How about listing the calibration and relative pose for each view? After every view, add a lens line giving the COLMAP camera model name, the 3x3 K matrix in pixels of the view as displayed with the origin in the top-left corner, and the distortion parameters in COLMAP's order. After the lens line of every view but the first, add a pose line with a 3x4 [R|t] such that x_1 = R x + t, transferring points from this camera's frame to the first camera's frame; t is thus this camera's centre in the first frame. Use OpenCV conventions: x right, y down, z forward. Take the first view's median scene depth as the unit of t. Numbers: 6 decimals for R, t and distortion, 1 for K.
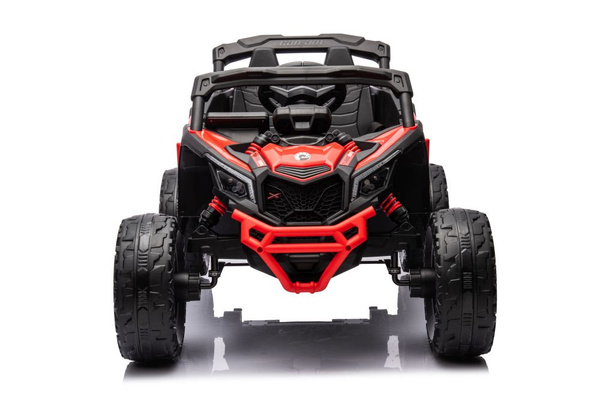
lens RADIAL K [[1154.7, 0, 303.5], [0, 1154.7, 198.9], [0, 0, 1]] dist [0.365661, 0.000000]
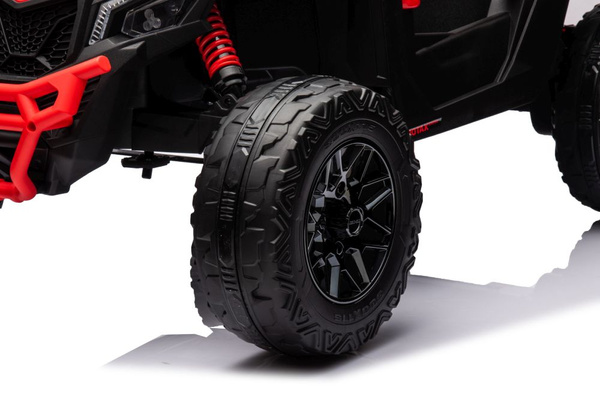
lens RADIAL K [[1915.2, 0, 300.0], [0, 1915.2, 197.5], [0, 0, 1]] dist [0.555220, 0.000000]
pose [[0.822029, 0.109066, -0.558904, 0.579067], [-0.067365, 0.993220, 0.094741, -0.017753], [0.565448, -0.040229, 0.823802, 0.258912]]
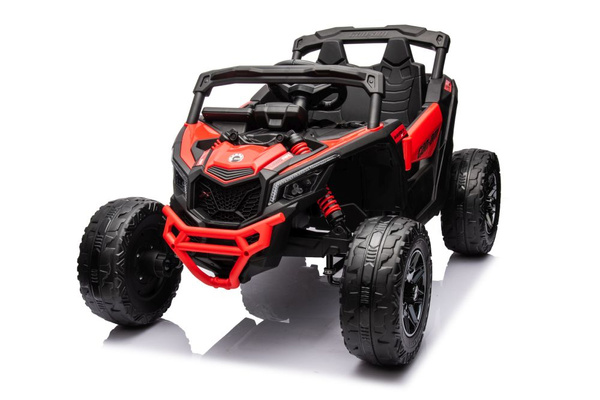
lens RADIAL K [[799.5, 0, 275.9], [0, 799.5, 217.3], [0, 0, 1]] dist [0.109599, 0.000000]
pose [[0.909609, 0.085489, -0.406574, 0.300624], [-0.036164, 0.991178, 0.127505, -0.069787], [0.413888, -0.101276, 0.904677, 0.319254]]
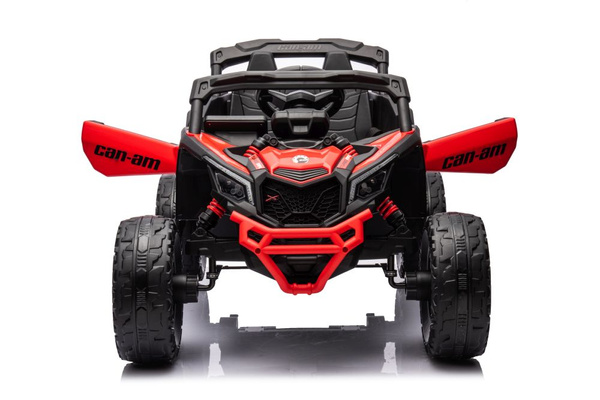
lens RADIAL K [[1154.7, 0, 315.6], [0, 1154.7, 201.0], [0, 0, 1]] dist [0.365661, 0.000000]
pose [[0.999898, 0.006461, 0.012766, -0.000507], [-0.006432, 0.999977, -0.002321, 0.002017], [-0.012780, 0.002238, 0.999916, -0.011545]]
